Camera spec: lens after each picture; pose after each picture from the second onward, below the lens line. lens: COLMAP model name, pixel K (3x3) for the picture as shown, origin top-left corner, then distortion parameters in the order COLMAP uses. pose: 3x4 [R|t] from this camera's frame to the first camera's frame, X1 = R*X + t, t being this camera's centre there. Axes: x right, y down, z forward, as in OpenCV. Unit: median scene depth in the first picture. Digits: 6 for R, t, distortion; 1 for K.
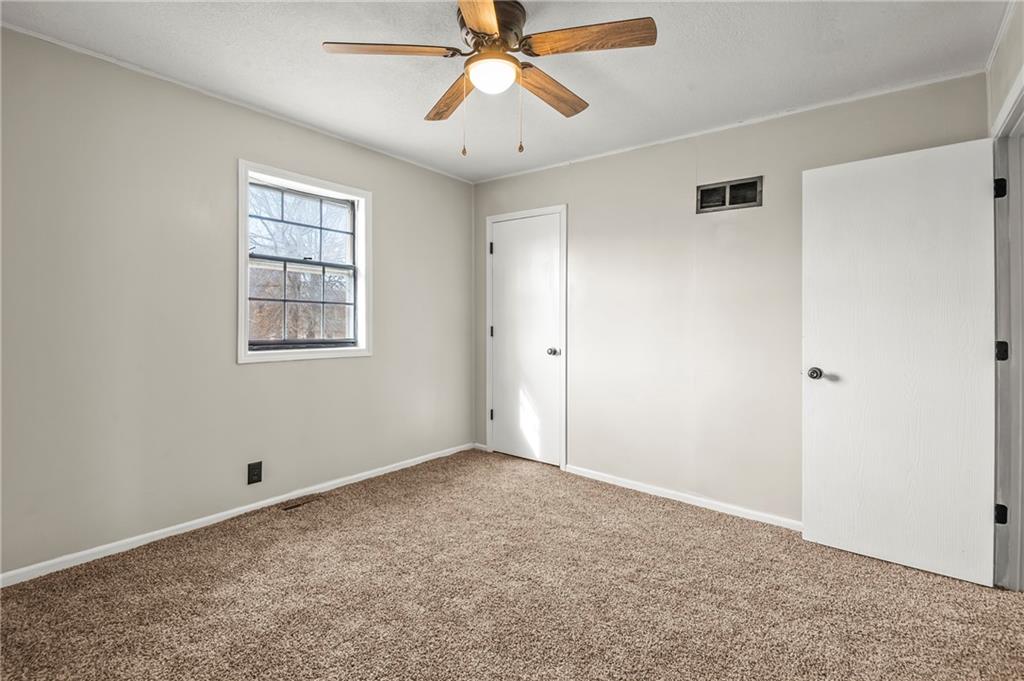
lens RADIAL K [[481.0, 0, 507.9], [0, 481.0, 323.7], [0, 0, 1]] dist [-0.000787, -0.000272]
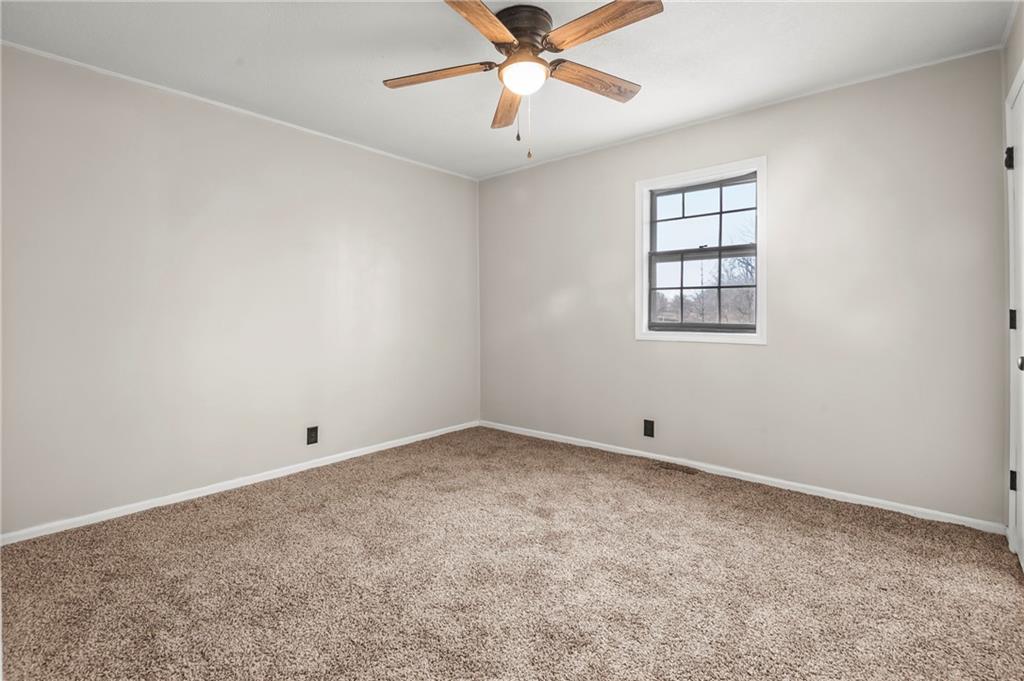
lens RADIAL K [[481.0, 0, 507.9], [0, 481.0, 323.7], [0, 0, 1]] dist [-0.000787, -0.000272]
pose [[-0.054346, 0.019326, -0.998335, 0.682054], [0.001553, 0.999813, 0.019270, 0.012531], [0.998521, -0.000504, -0.054366, 0.652067]]
